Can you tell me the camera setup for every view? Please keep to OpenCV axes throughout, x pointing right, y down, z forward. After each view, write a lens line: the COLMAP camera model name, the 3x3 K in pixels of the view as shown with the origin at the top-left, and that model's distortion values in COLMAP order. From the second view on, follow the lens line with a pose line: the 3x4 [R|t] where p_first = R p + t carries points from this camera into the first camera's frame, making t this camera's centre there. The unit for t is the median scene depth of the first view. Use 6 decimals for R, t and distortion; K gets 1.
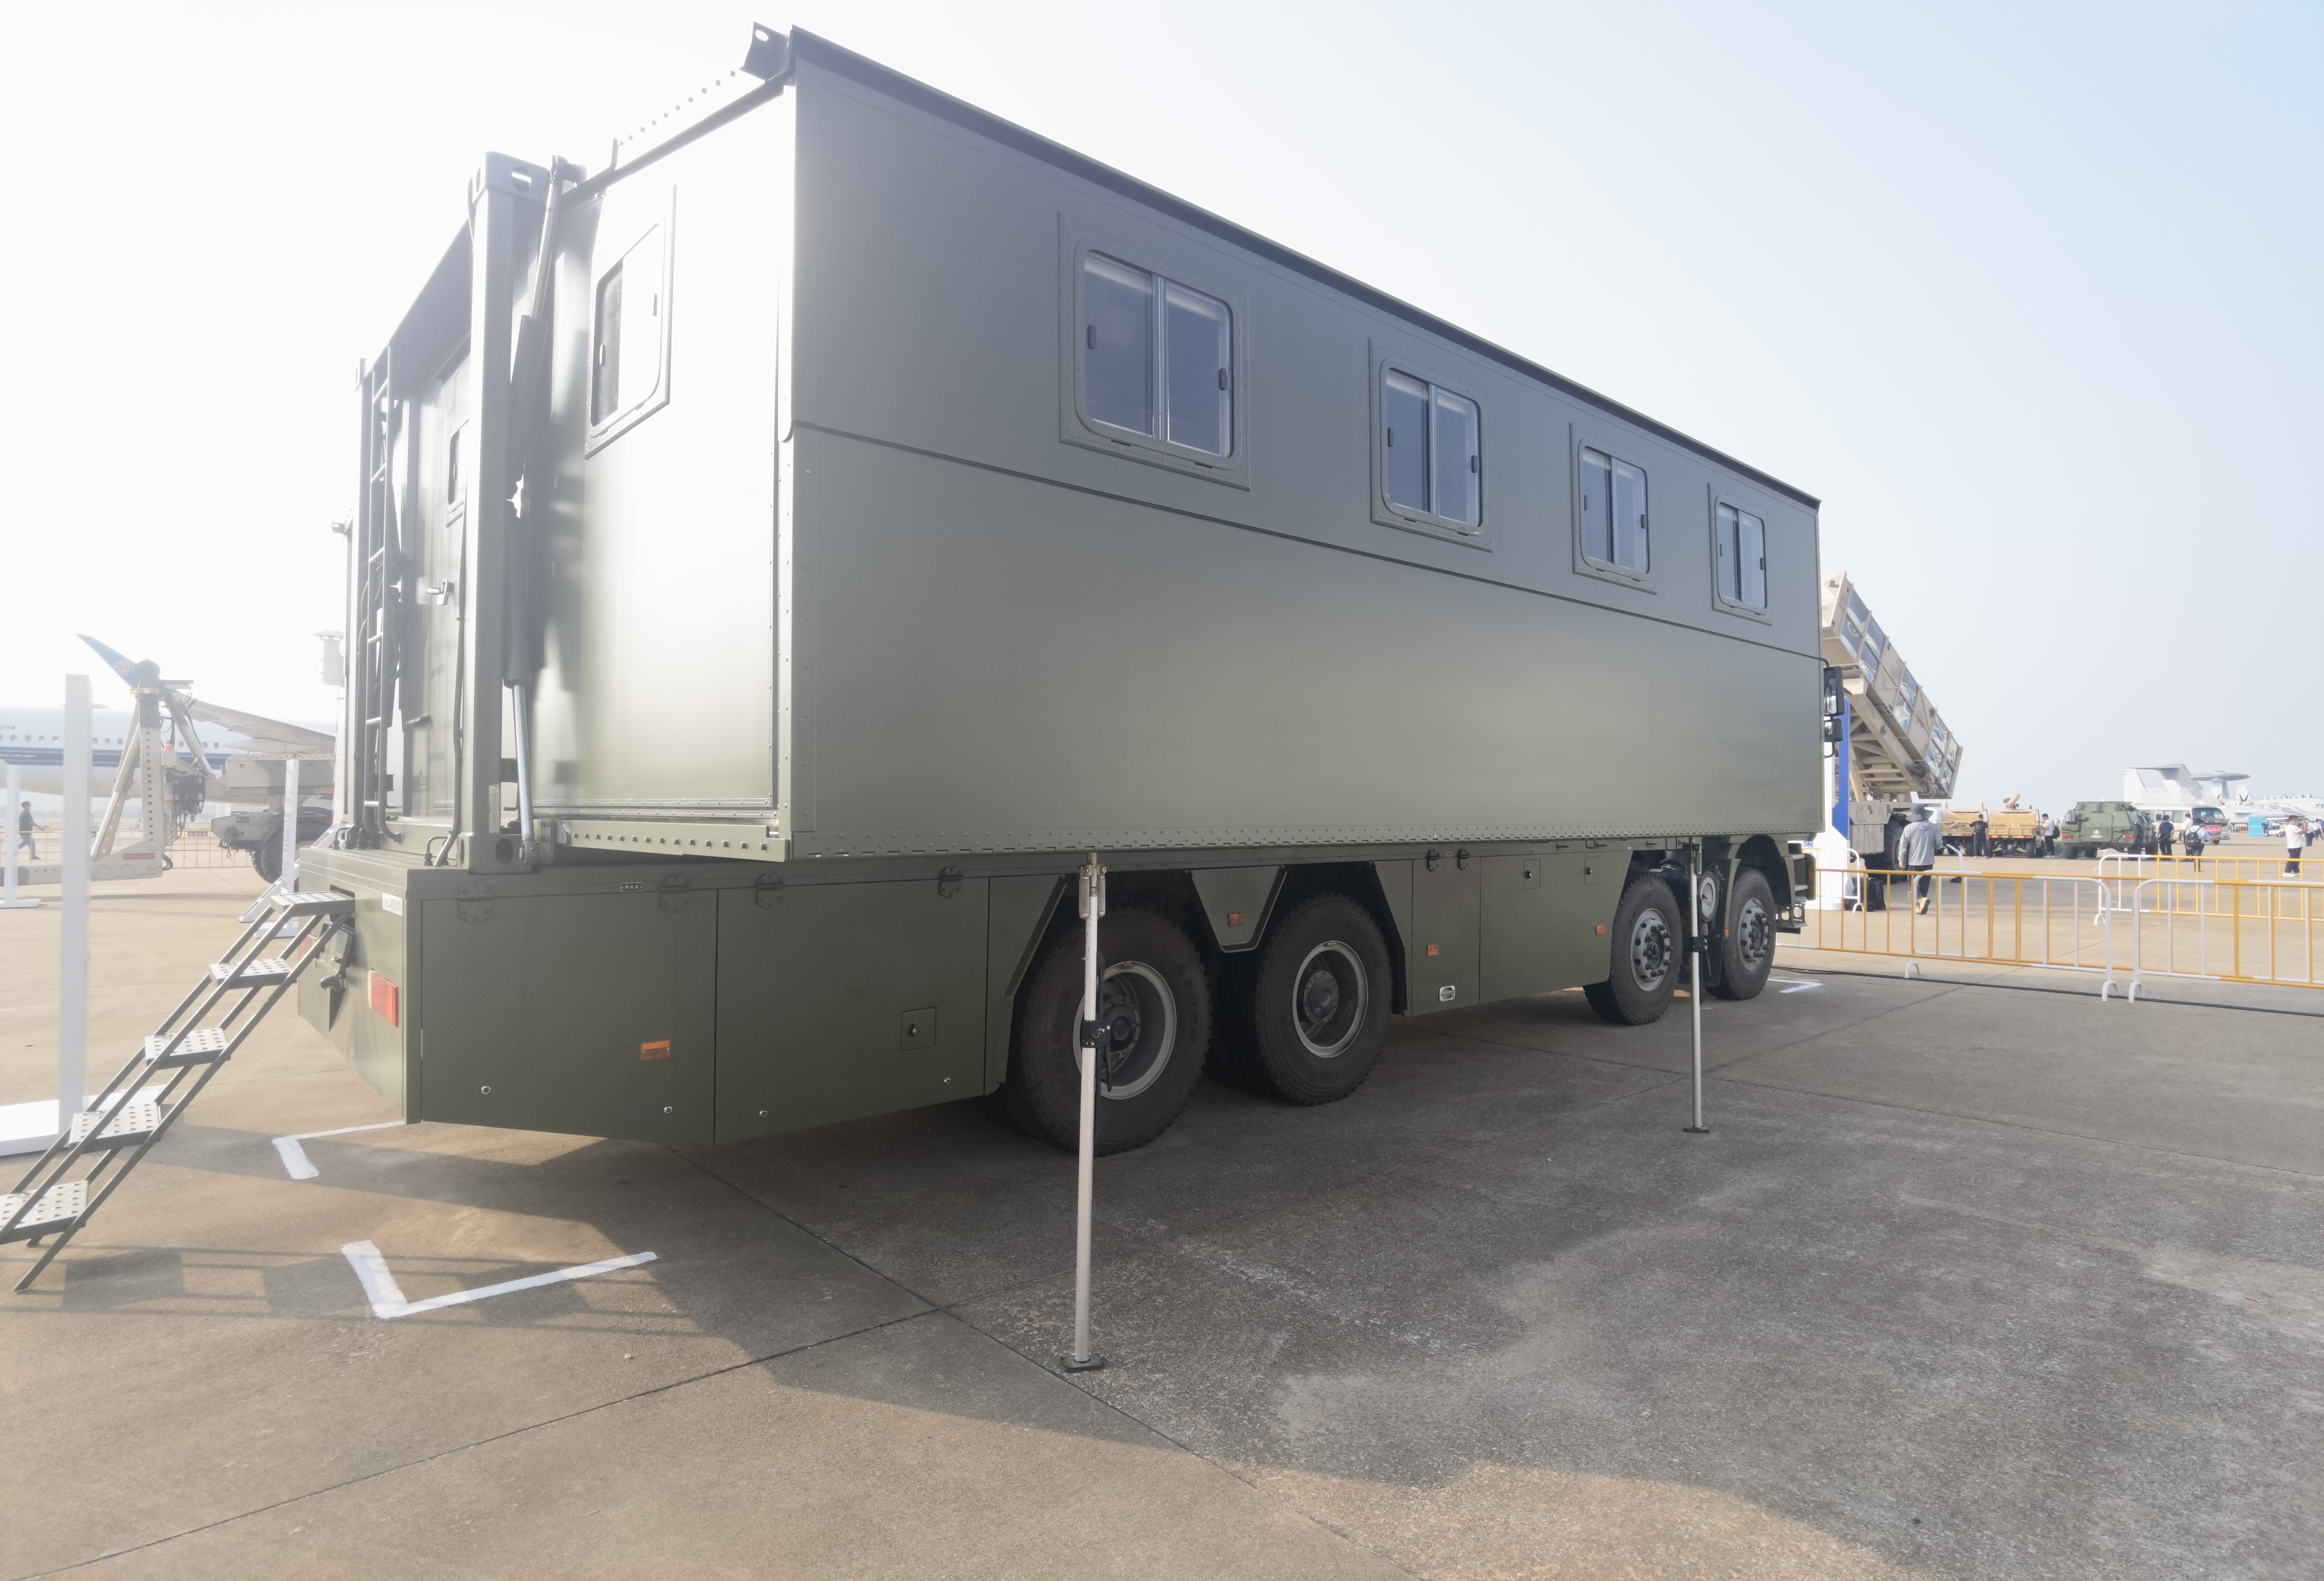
lens RADIAL K [[1210.8, 0, 1162.0], [0, 1210.8, 790.5], [0, 0, 1]] dist [-0.066231, 0.032173]
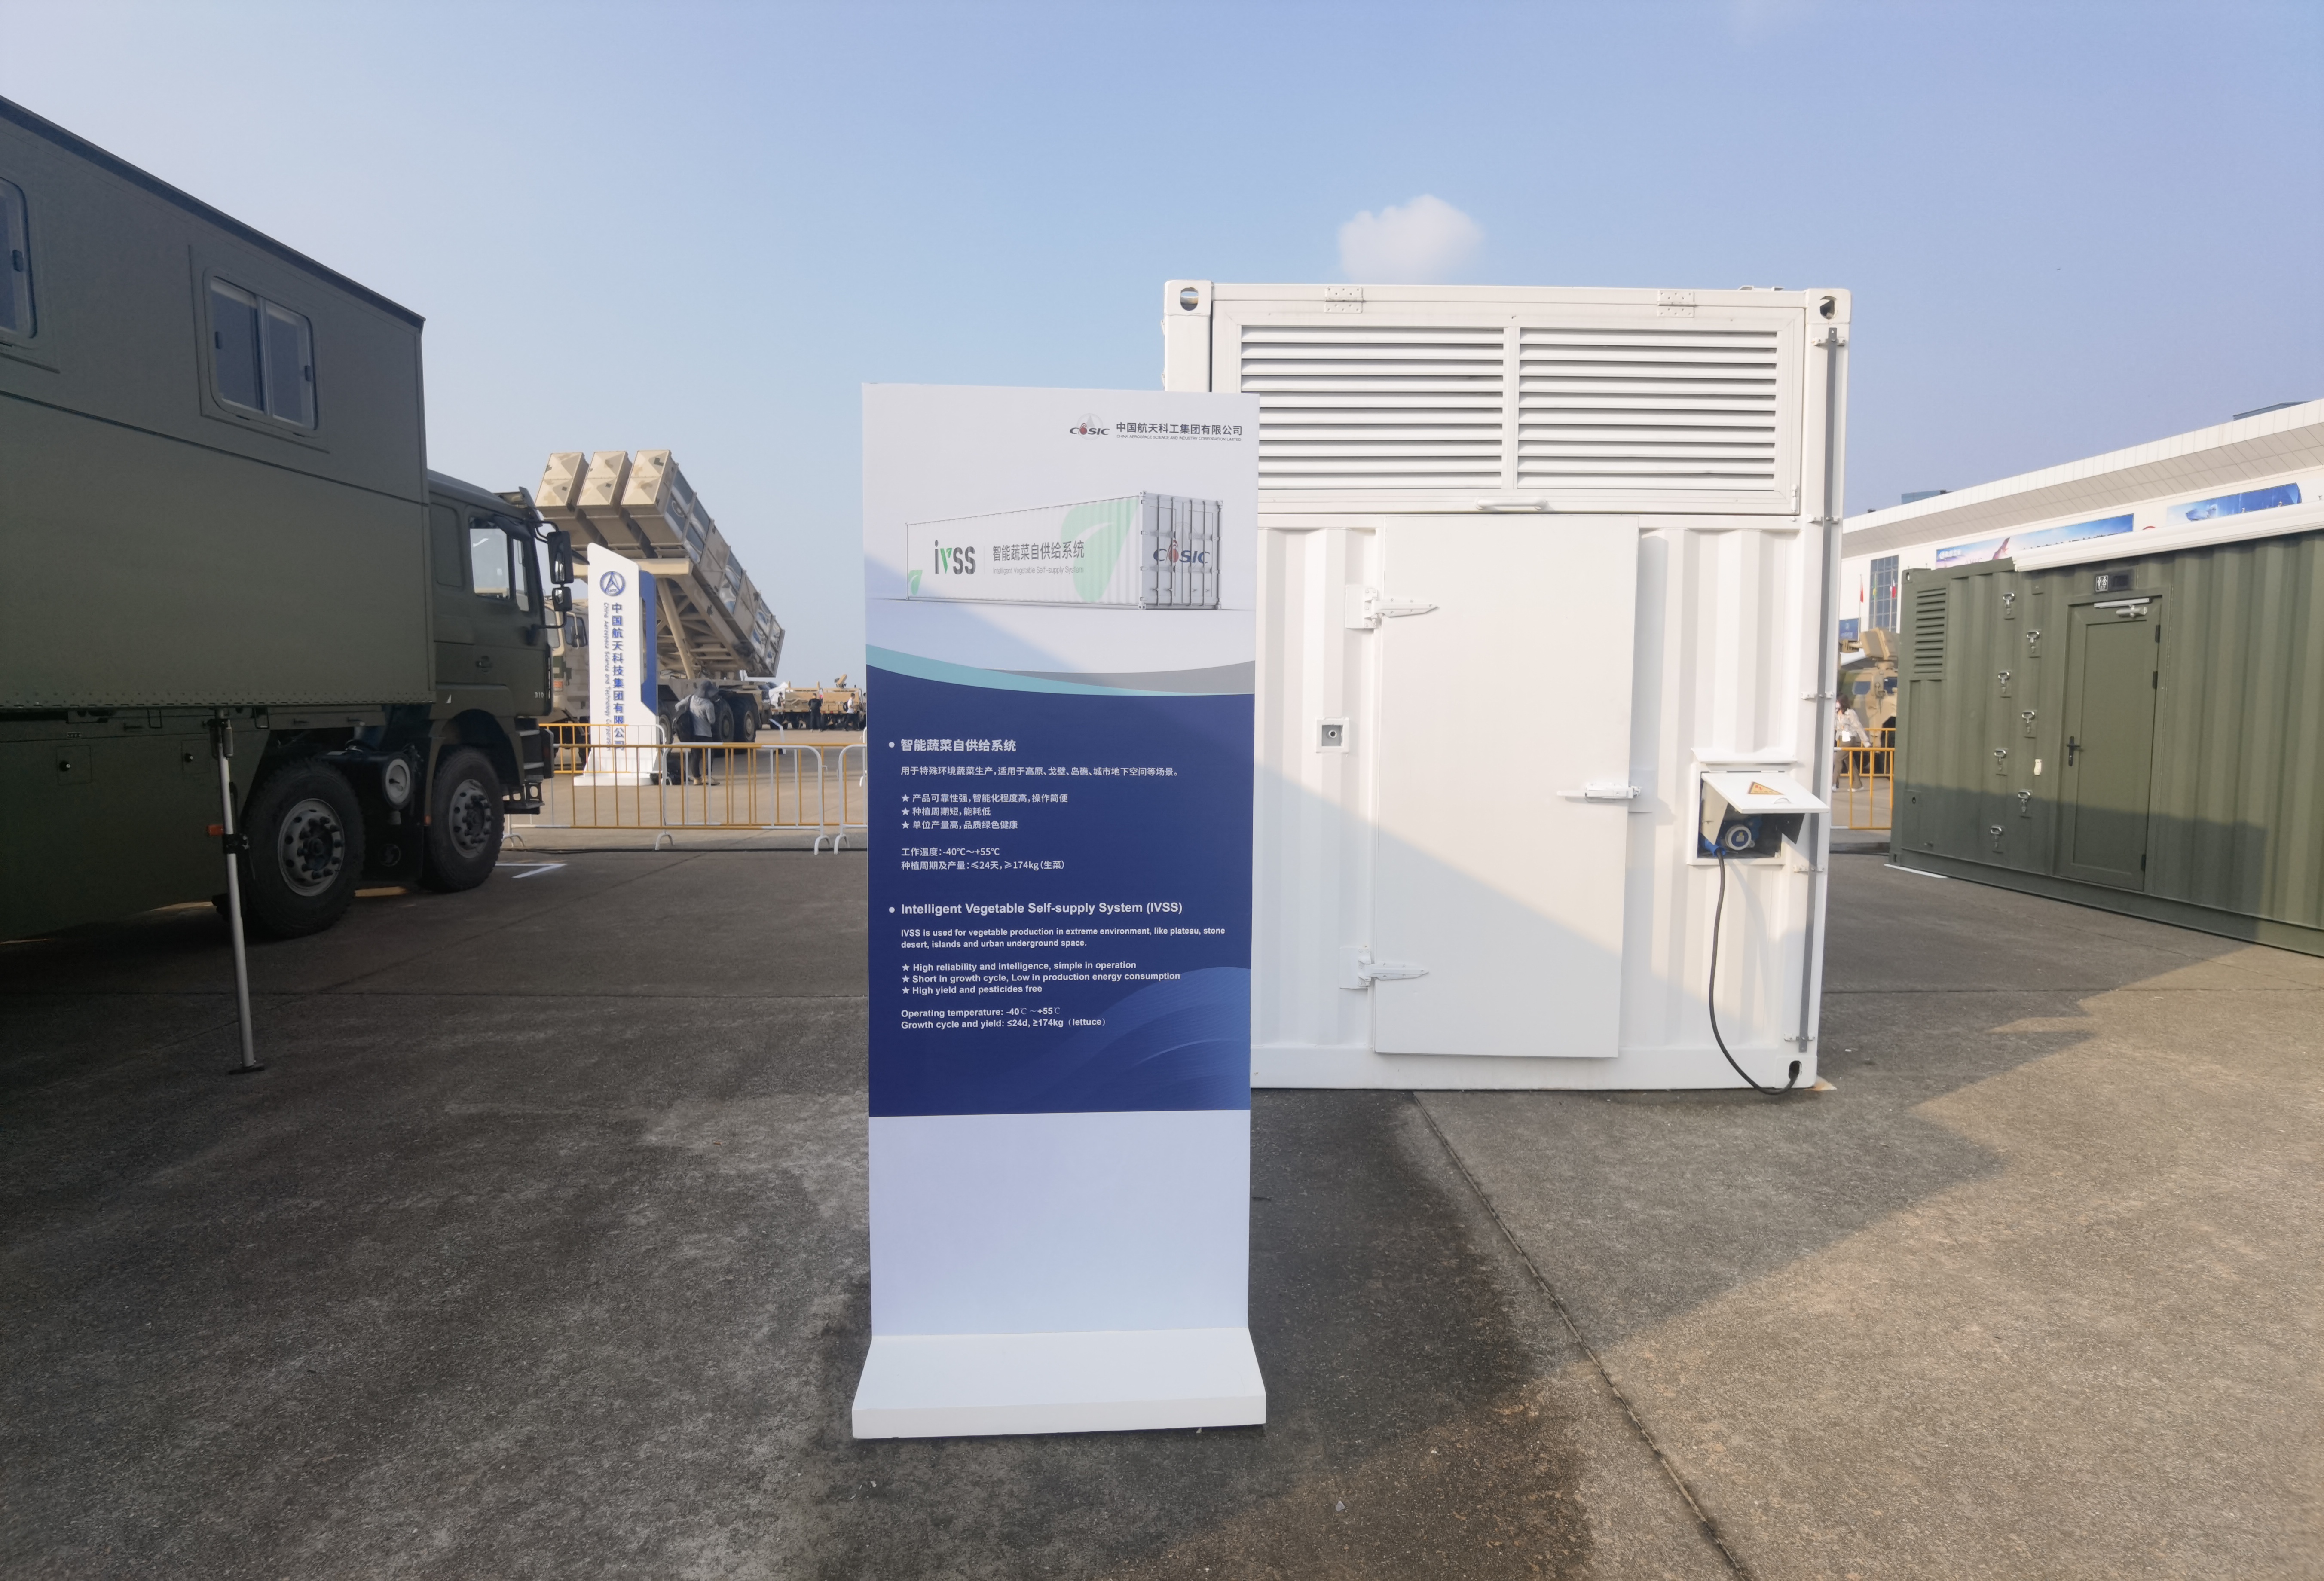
lens RADIAL K [[1210.8, 0, 1162.0], [0, 1210.8, 790.5], [0, 0, 1]] dist [-0.066231, 0.032173]
pose [[0.649130, -0.059980, 0.758309, 0.153350], [-0.016712, 0.995521, 0.093048, 0.005617], [-0.760494, -0.073074, 0.645220, 0.011684]]
